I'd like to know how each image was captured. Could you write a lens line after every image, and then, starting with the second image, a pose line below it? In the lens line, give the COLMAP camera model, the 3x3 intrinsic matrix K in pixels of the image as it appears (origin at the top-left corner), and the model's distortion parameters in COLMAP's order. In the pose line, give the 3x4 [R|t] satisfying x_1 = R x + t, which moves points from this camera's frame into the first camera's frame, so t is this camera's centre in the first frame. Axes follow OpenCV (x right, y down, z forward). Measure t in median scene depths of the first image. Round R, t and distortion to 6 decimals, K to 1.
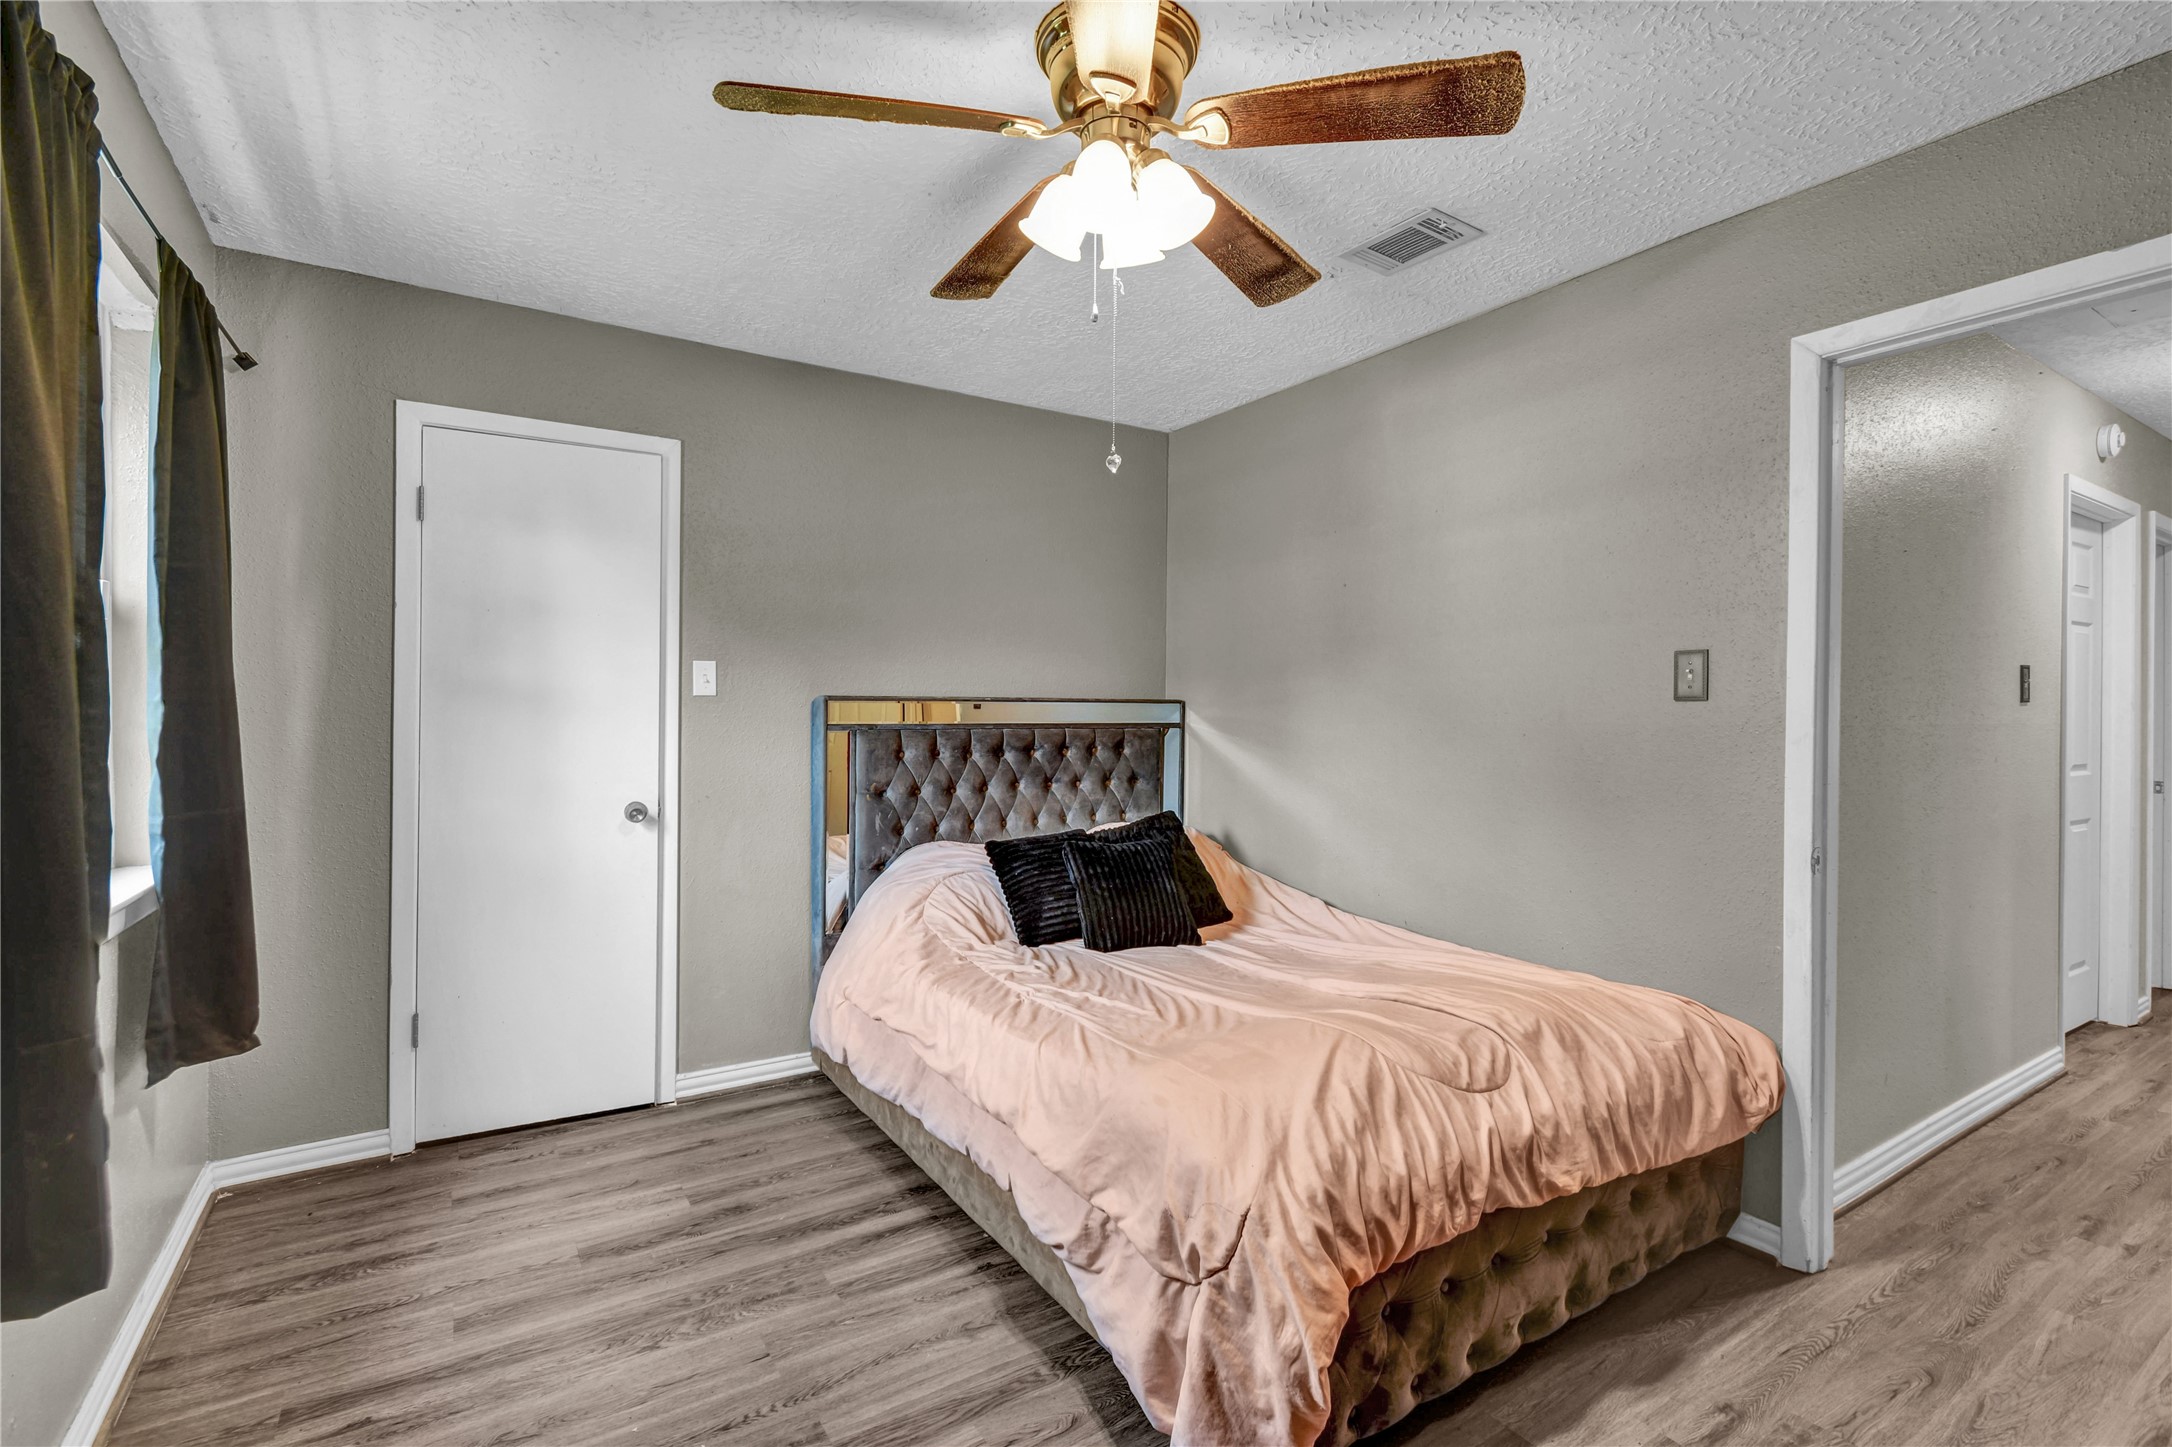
lens RADIAL K [[960.5, 0, 1079.8], [0, 960.5, 714.5], [0, 0, 1]] dist [0.000778, -0.000196]
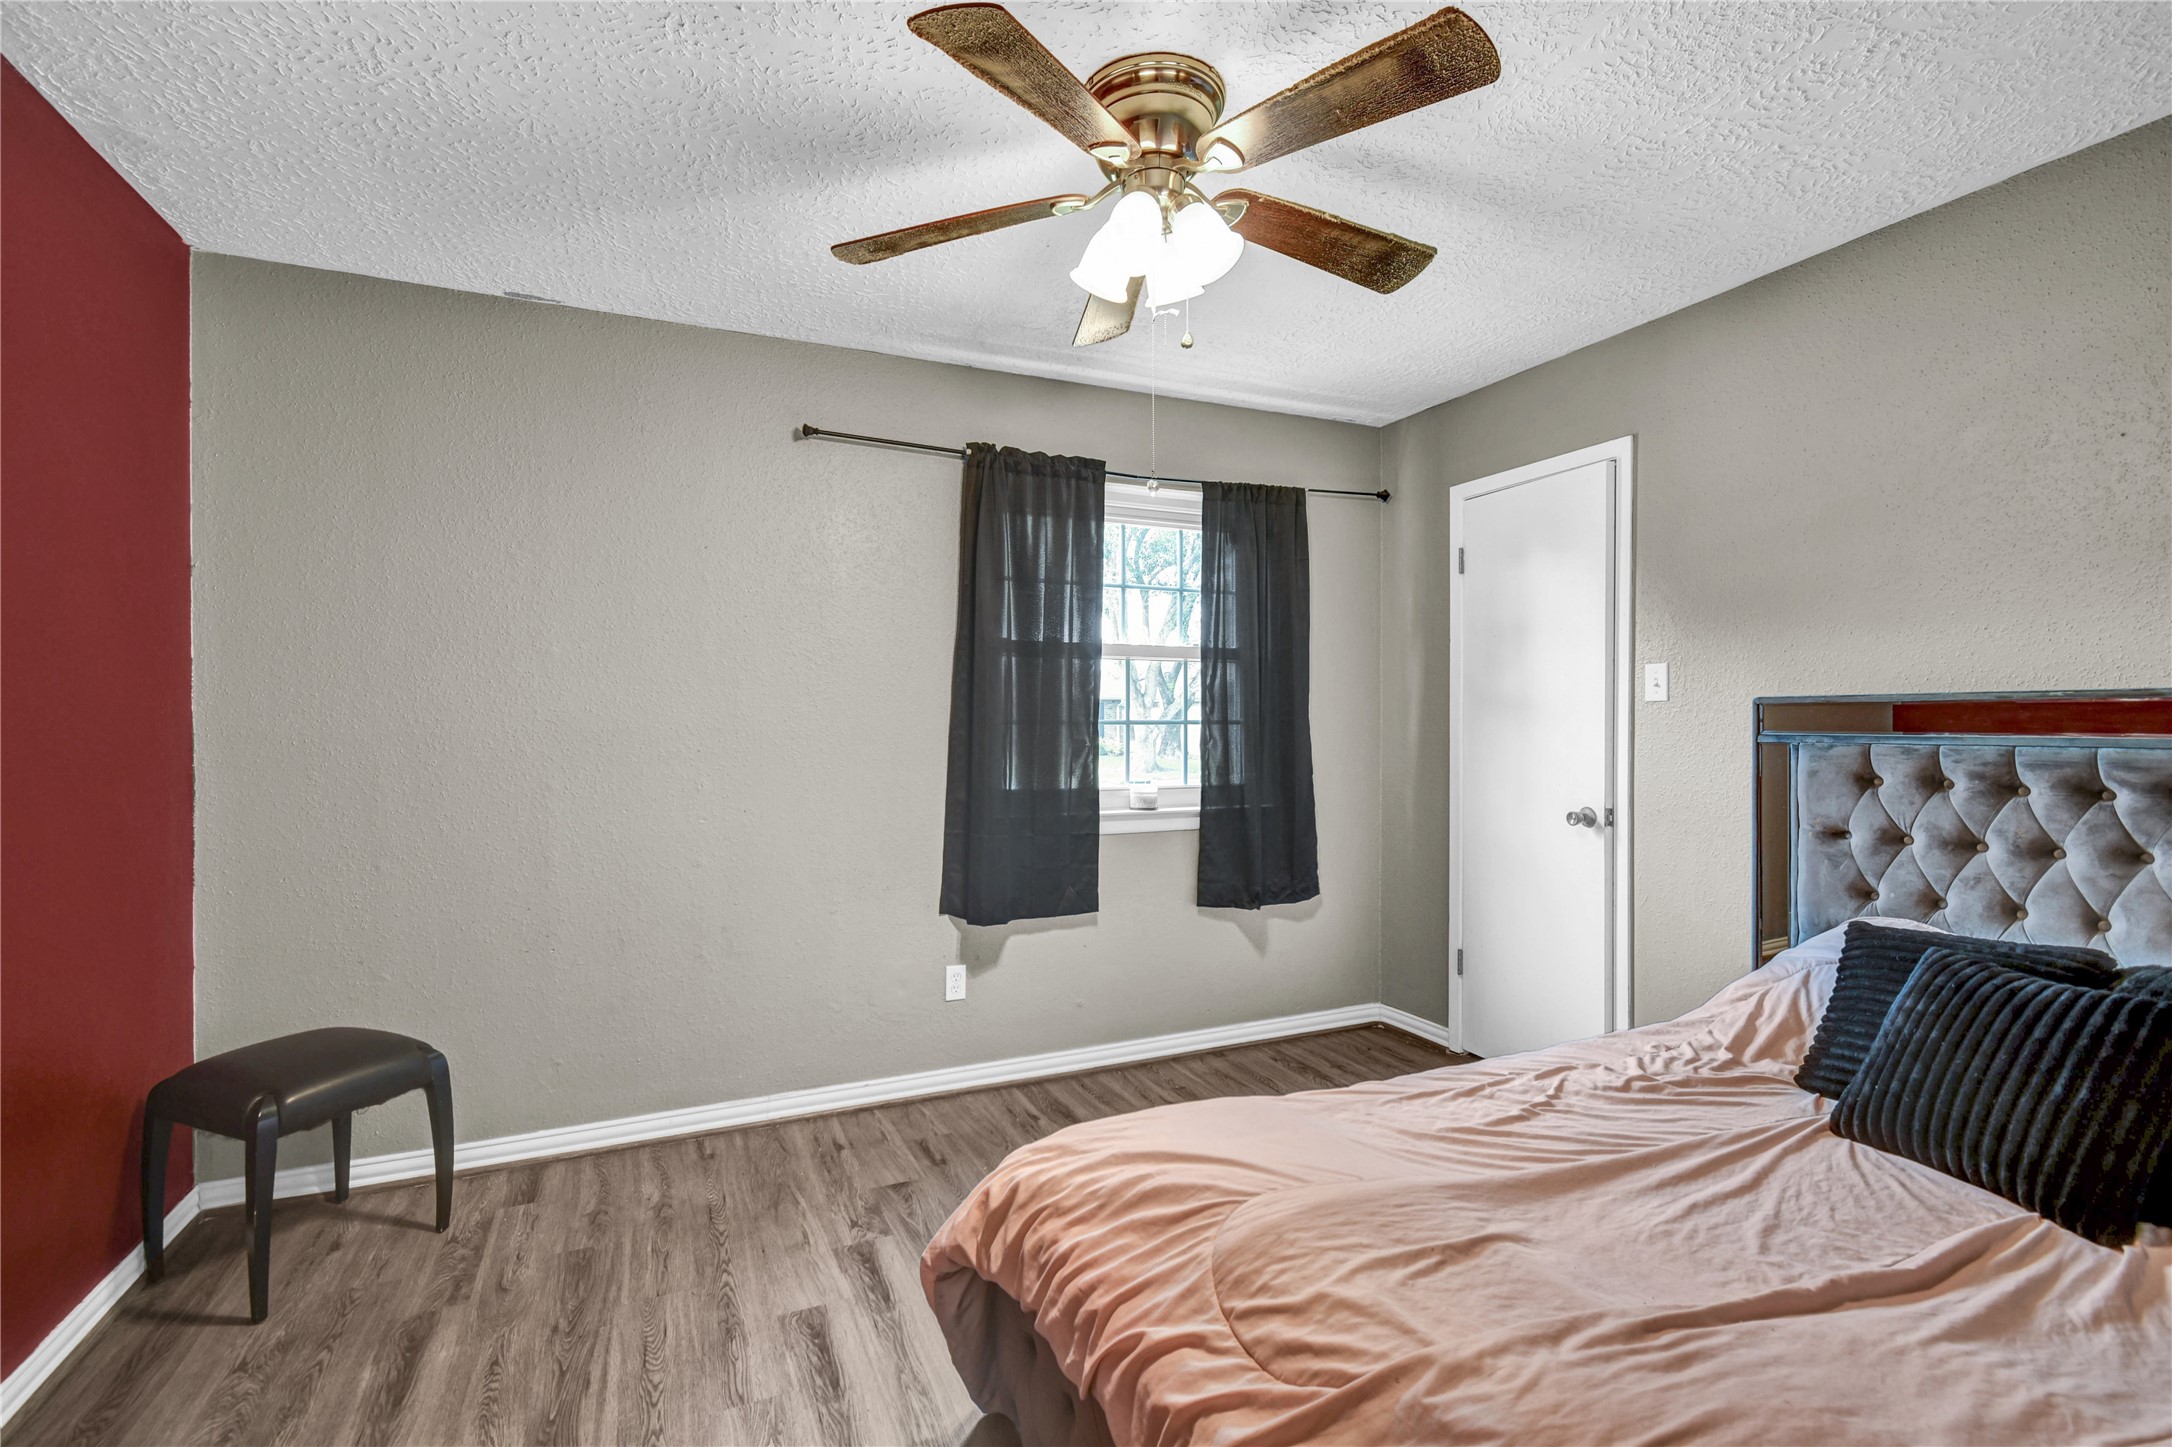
lens RADIAL K [[960.5, 0, 1079.8], [0, 960.5, 714.5], [0, 0, 1]] dist [0.000778, -0.000196]
pose [[-0.109012, -0.003914, -0.994033, 0.615107], [0.001647, 0.999990, -0.004118, -0.004118], [0.994039, -0.002086, -0.109005, 0.568572]]
